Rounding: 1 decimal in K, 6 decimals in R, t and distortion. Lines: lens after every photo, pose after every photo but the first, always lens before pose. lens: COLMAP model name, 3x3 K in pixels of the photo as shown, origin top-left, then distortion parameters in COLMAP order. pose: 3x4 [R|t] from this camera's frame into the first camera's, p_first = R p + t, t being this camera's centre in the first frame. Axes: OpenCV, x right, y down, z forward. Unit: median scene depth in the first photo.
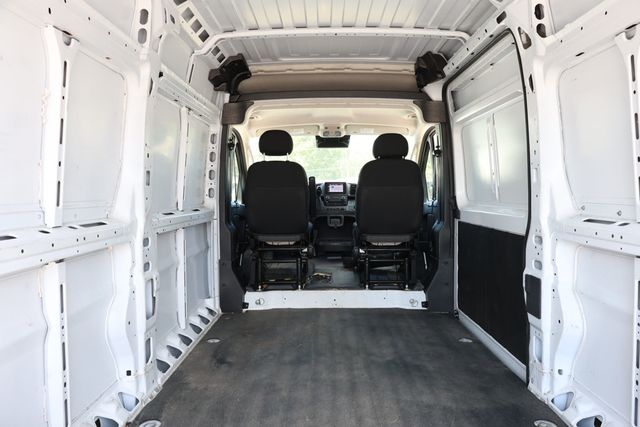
lens RADIAL K [[443.4, 0, 320.7], [0, 443.4, 208.6], [0, 0, 1]] dist [0.001976, -0.003080]
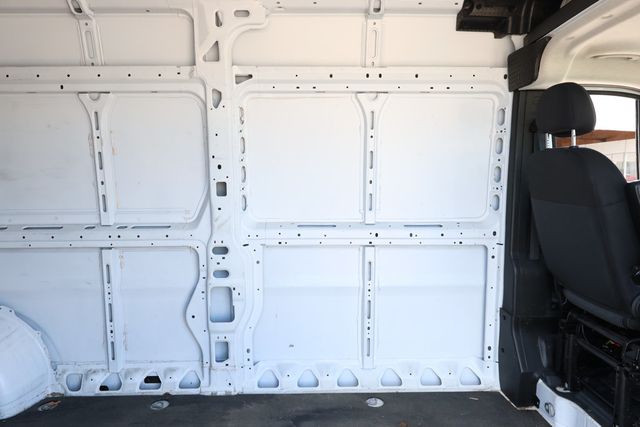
lens RADIAL K [[443.4, 0, 320.7], [0, 443.4, 208.6], [0, 0, 1]] dist [0.001976, -0.003080]
pose [[0.025337, 0.093277, -0.995318, 0.426443], [-0.035900, 0.995080, 0.092341, -0.083933], [0.999034, 0.033392, 0.028561, 0.798599]]
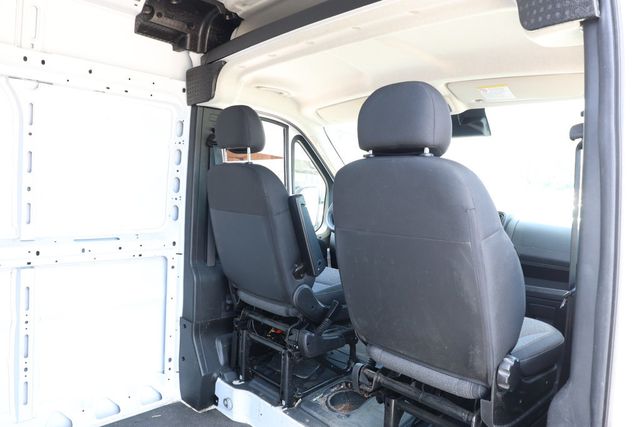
lens RADIAL K [[443.4, 0, 320.7], [0, 443.4, 208.6], [0, 0, 1]] dist [0.001976, -0.003080]
pose [[0.691940, 0.069364, -0.718615, 0.401808], [-0.071985, 0.997042, 0.026927, -0.081032], [0.718357, 0.033097, 0.694887, 0.770464]]
